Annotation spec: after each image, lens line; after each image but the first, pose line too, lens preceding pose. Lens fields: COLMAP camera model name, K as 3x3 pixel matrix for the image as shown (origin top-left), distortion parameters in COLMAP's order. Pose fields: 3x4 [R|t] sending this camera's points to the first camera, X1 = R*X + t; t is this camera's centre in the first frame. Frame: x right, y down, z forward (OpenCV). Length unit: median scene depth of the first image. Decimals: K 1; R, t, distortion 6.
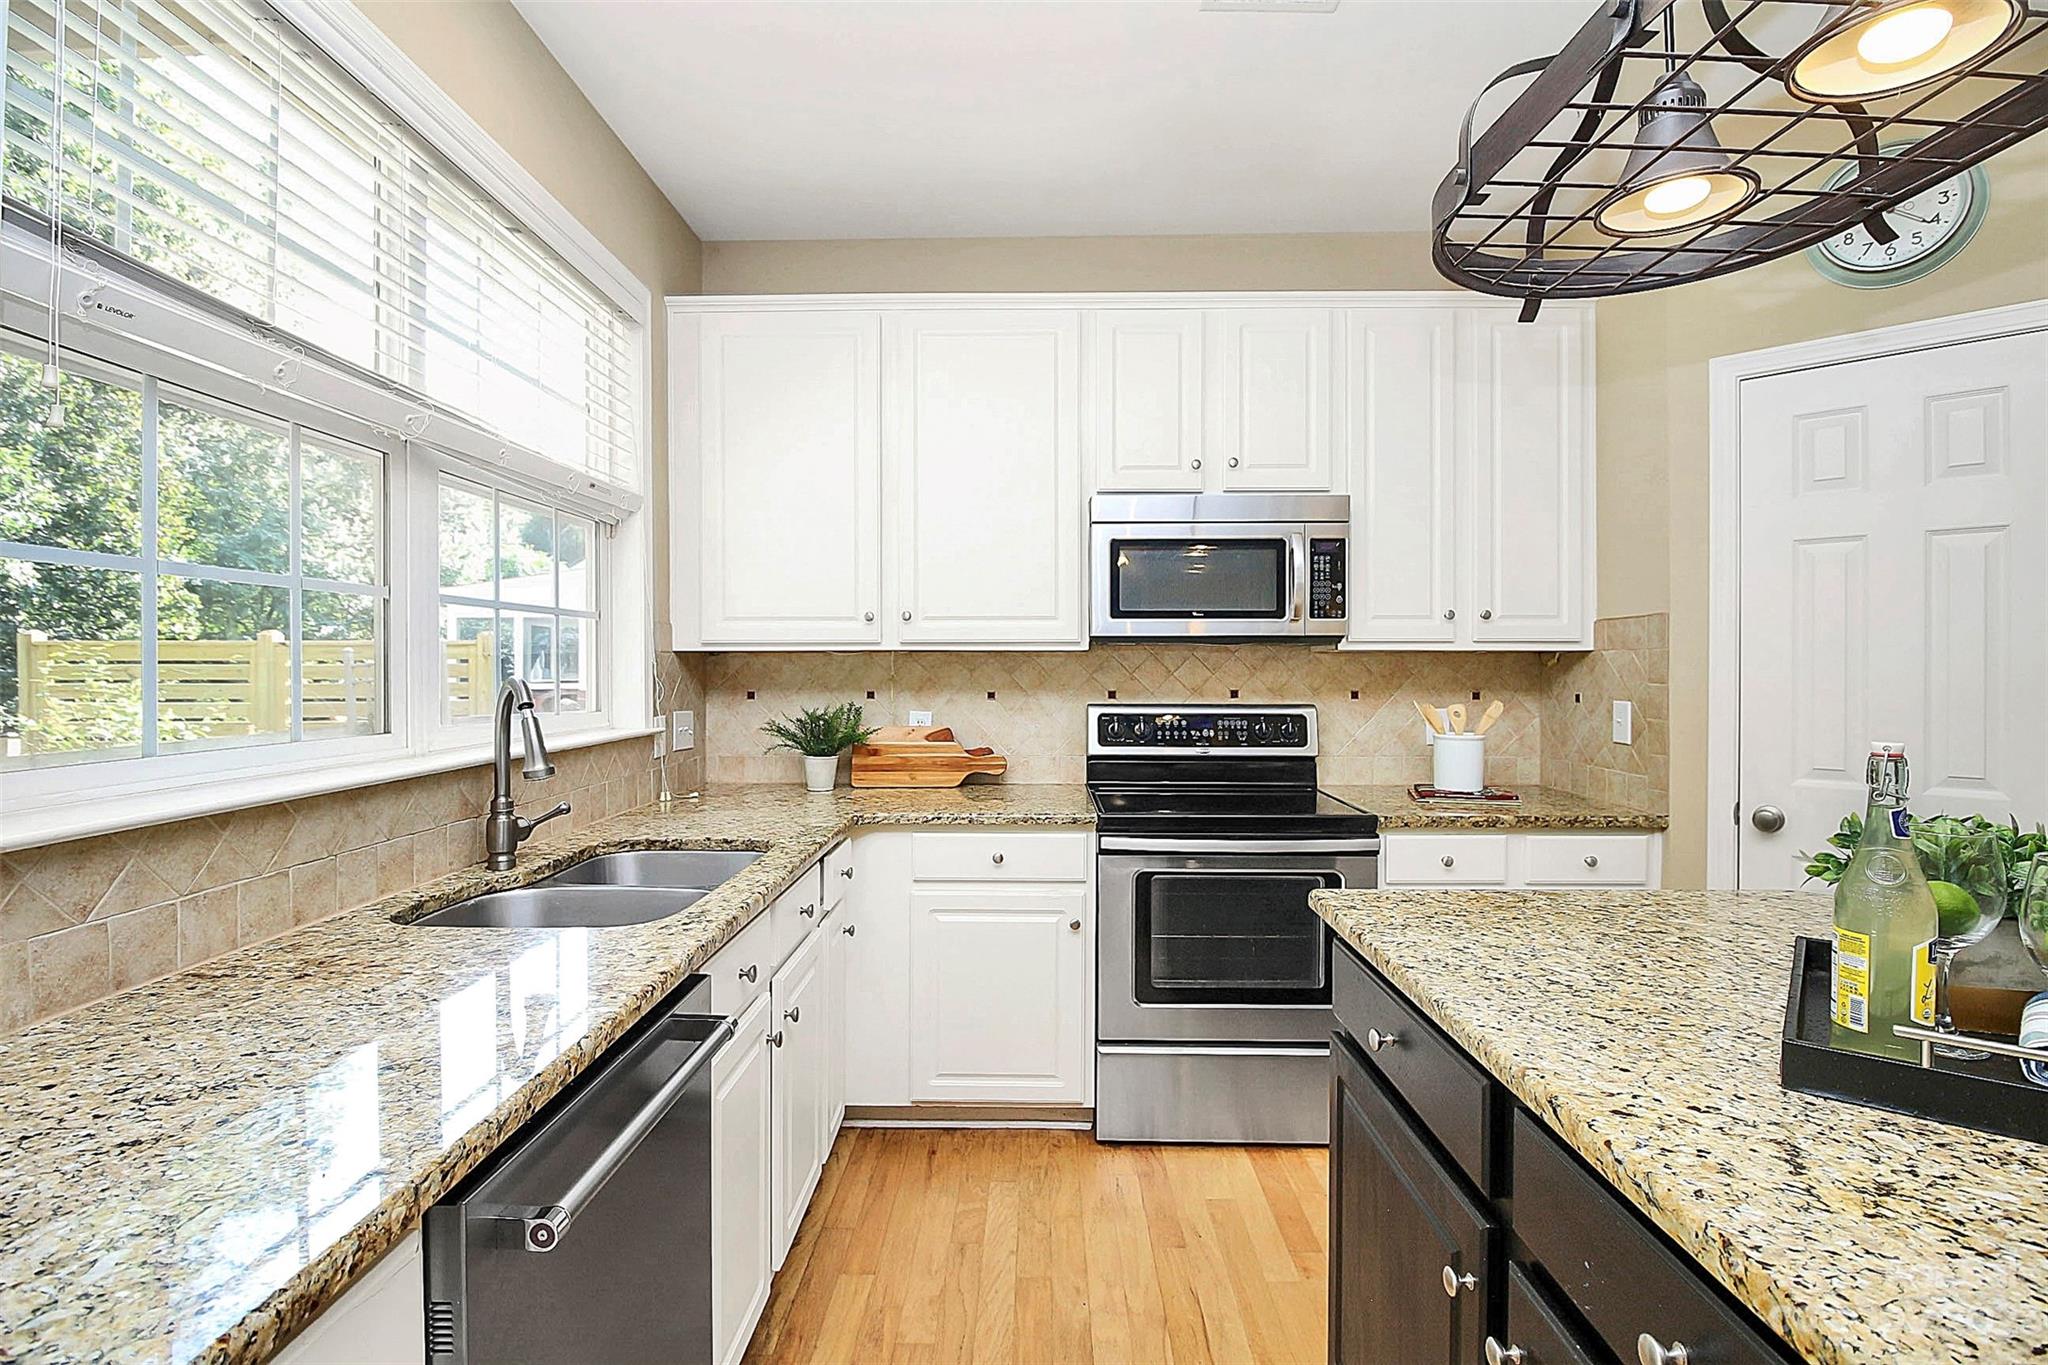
lens RADIAL K [[965.8, 0, 1019.6], [0, 965.8, 670.3], [0, 0, 1]] dist [-0.006698, -0.003372]
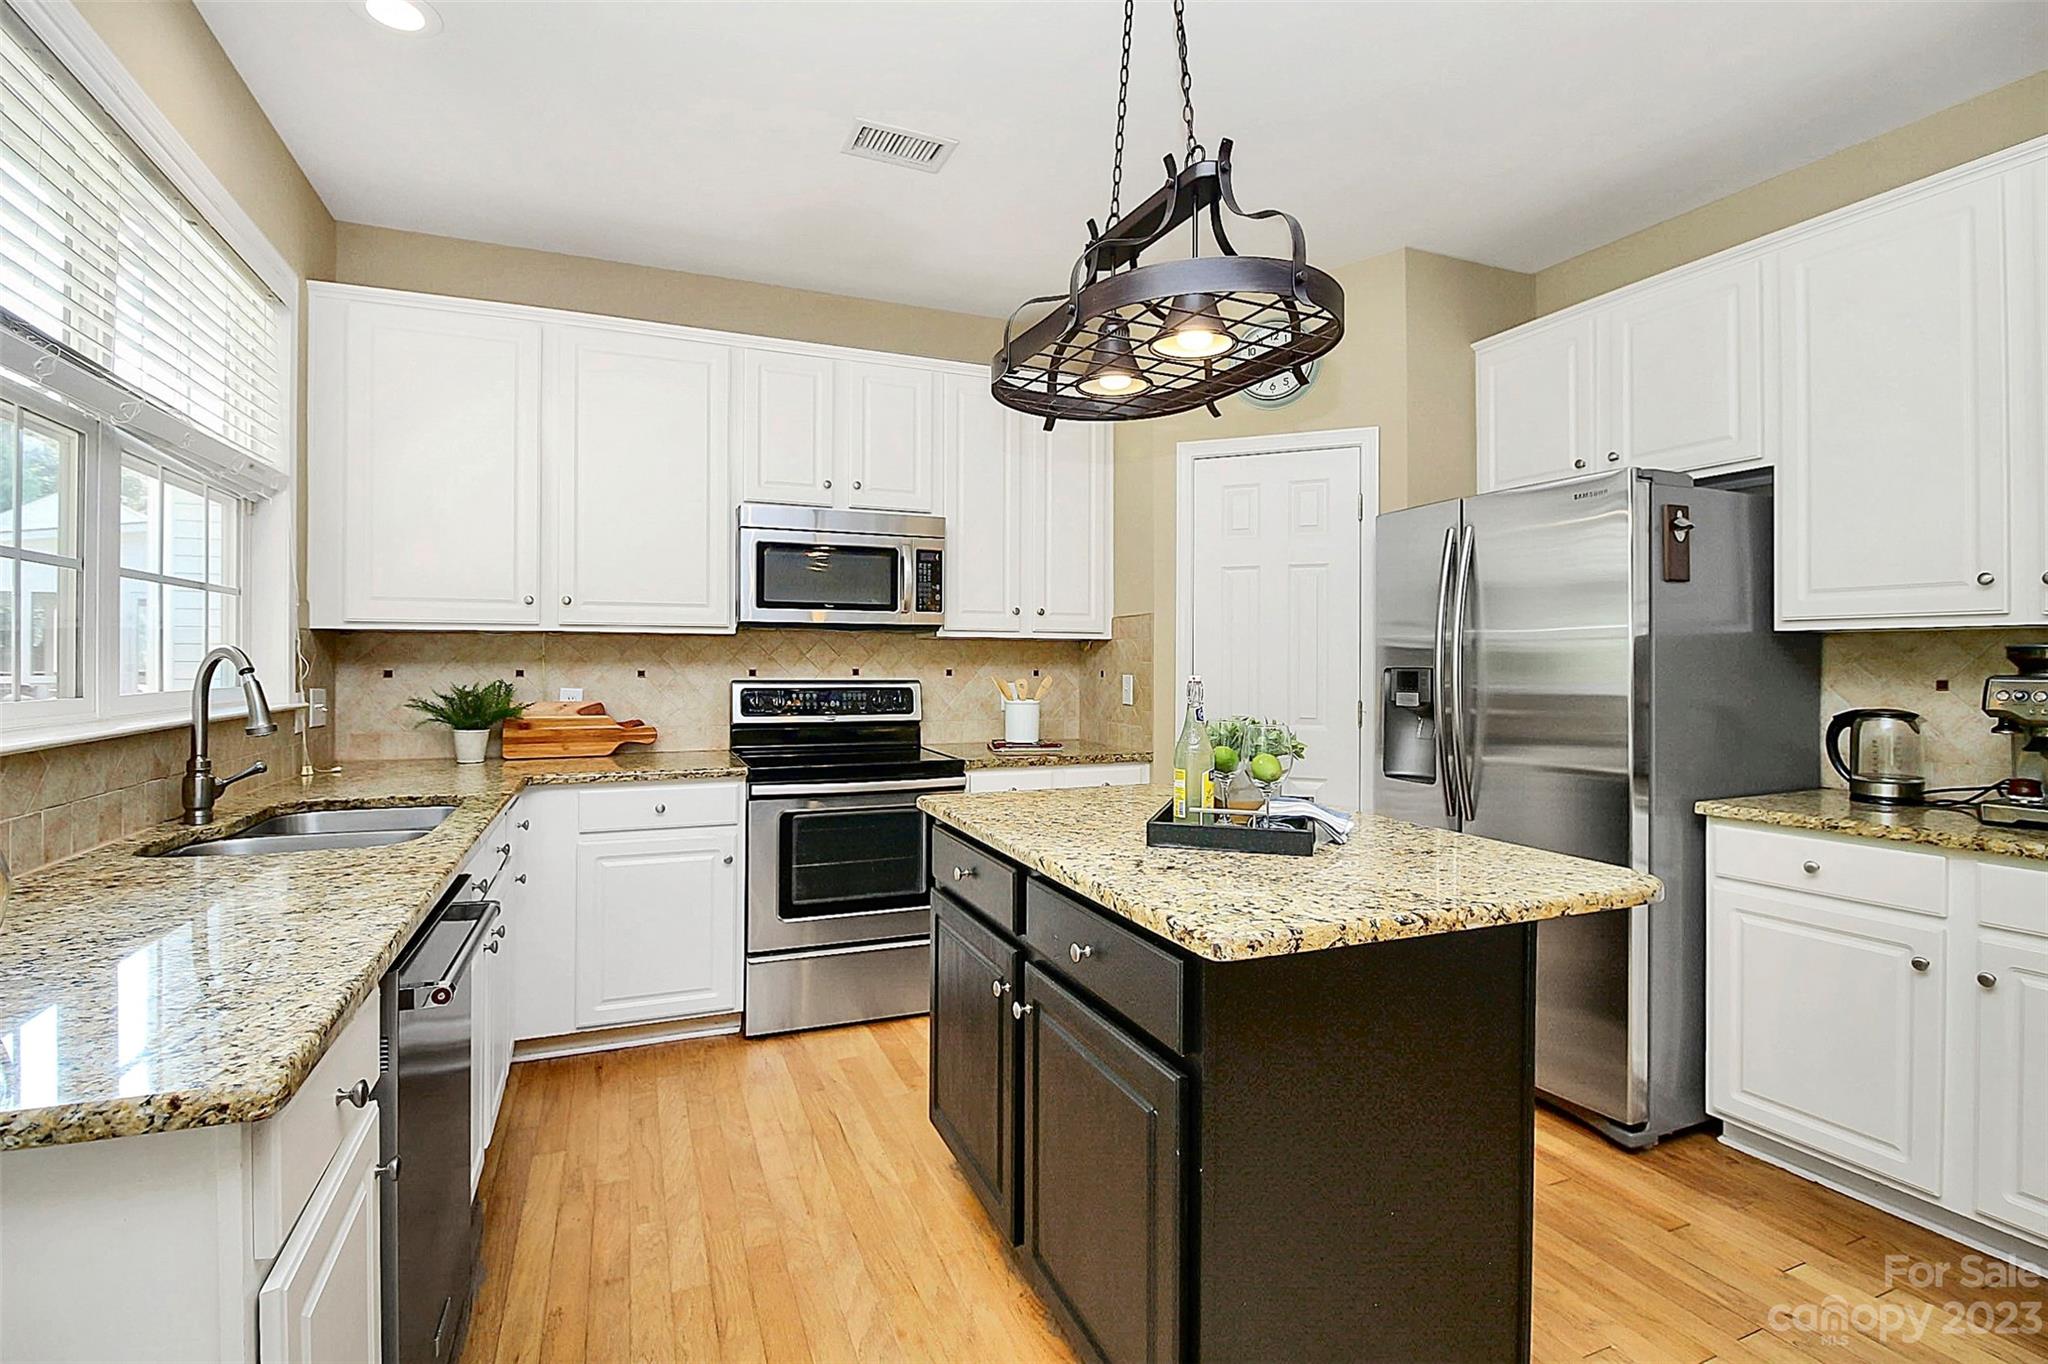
lens RADIAL K [[965.8, 0, 1037.7], [0, 965.8, 655.4], [0, 0, 1]] dist [-0.006698, -0.003372]
pose [[0.912058, 0.005408, 0.410025, -0.084812], [-0.001770, 0.999956, -0.009251, 0.018032], [-0.410057, 0.007712, 0.912027, -0.259714]]
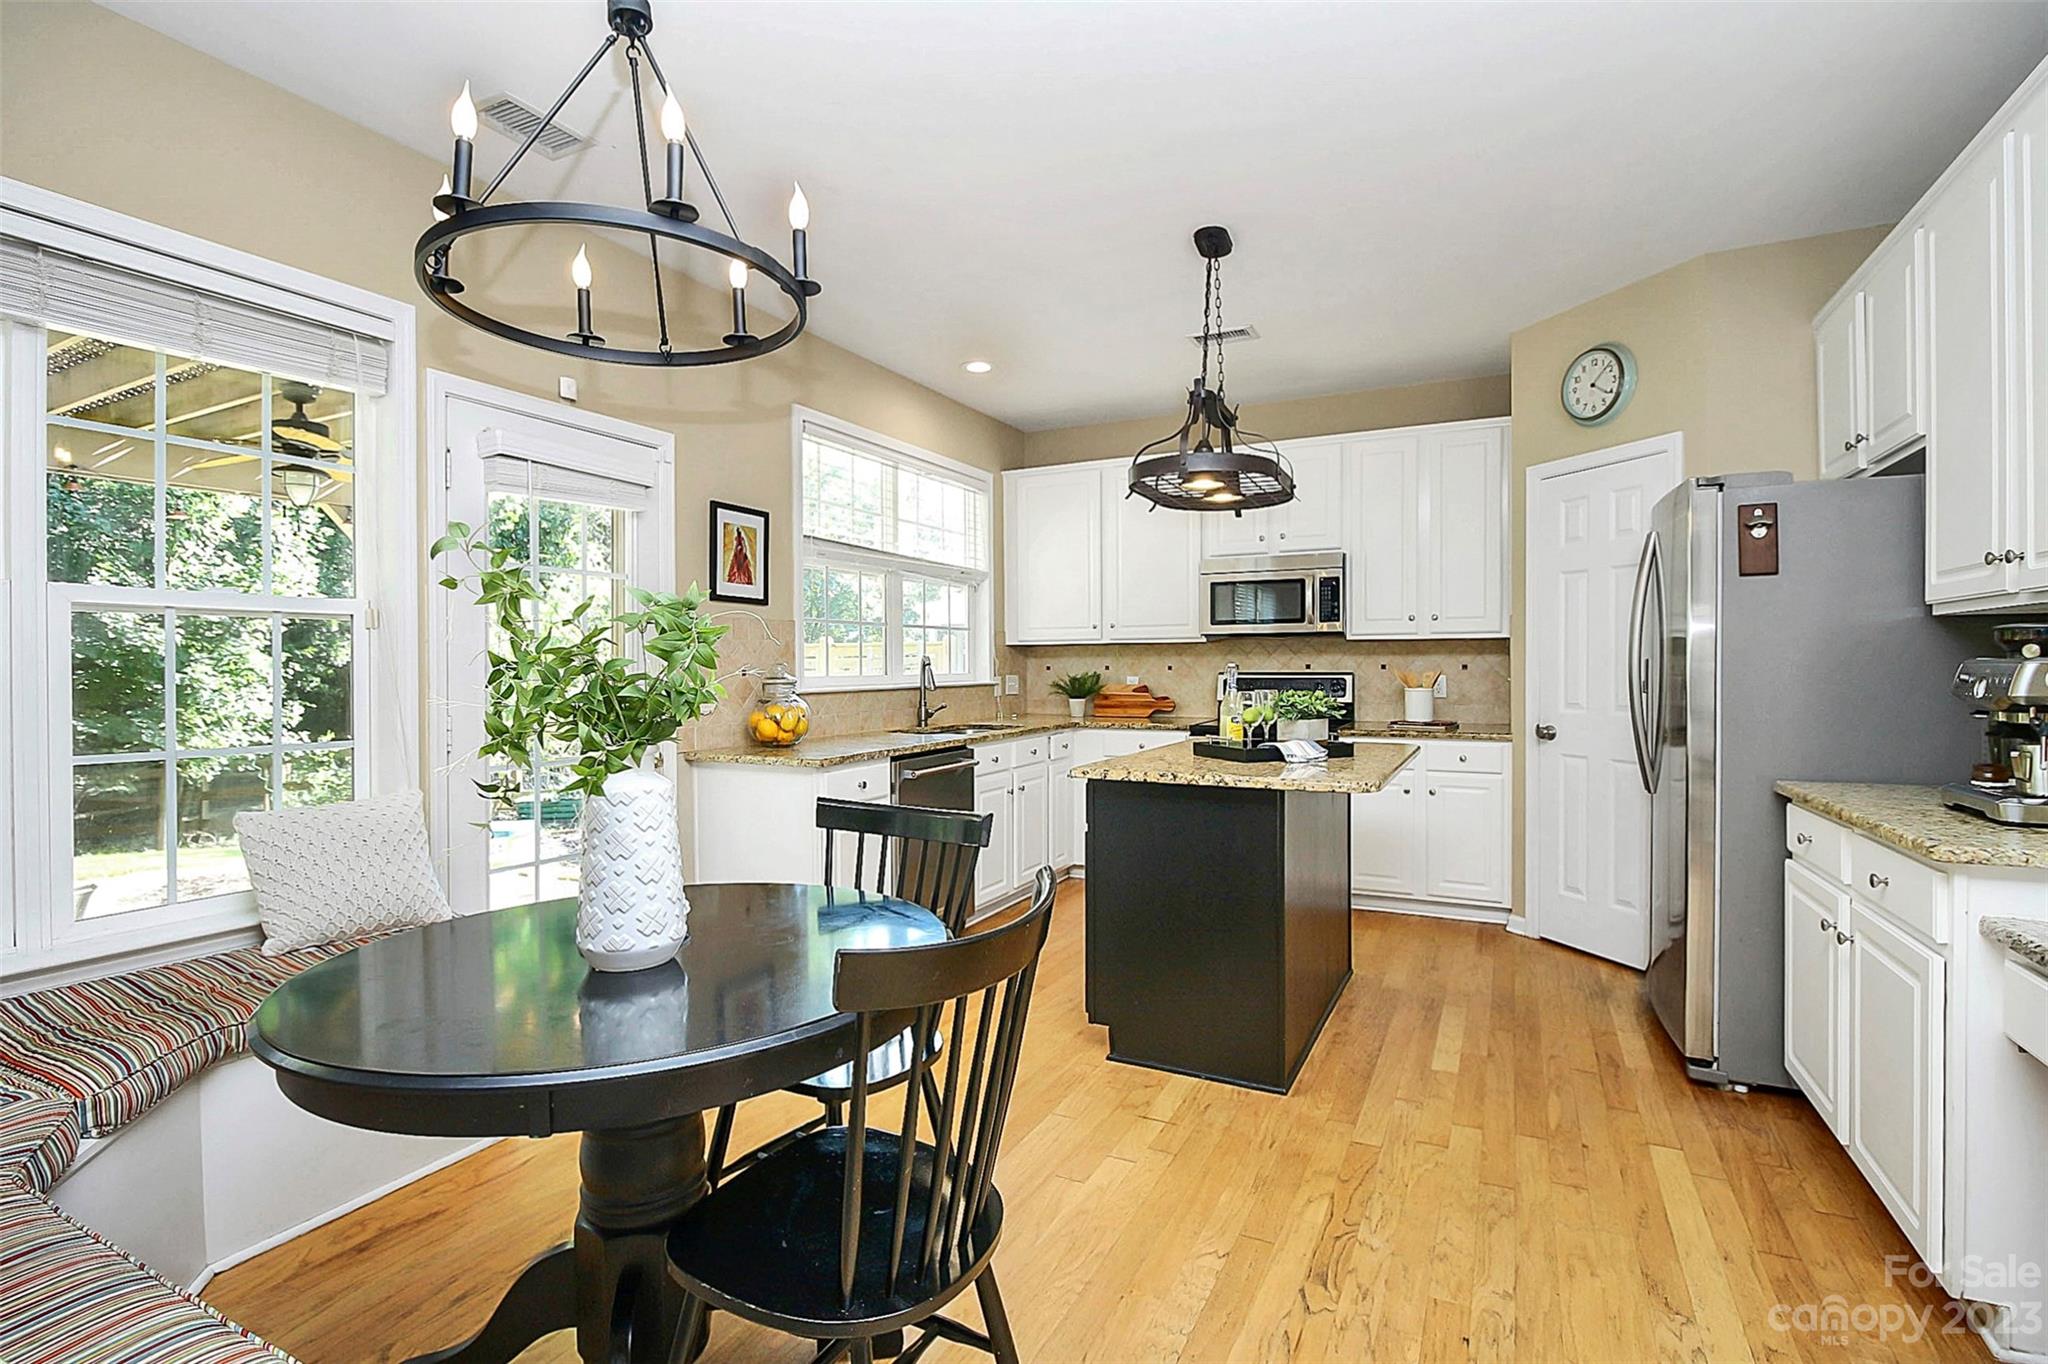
lens RADIAL K [[965.8, 0, 1017.1], [0, 965.8, 667.6], [0, 0, 1]] dist [-0.006698, -0.003372]
pose [[0.897581, -0.003030, -0.440840, 0.628741], [0.003330, 0.999994, -0.000095, 0.030911], [0.440838, -0.001382, 0.897586, -0.922477]]
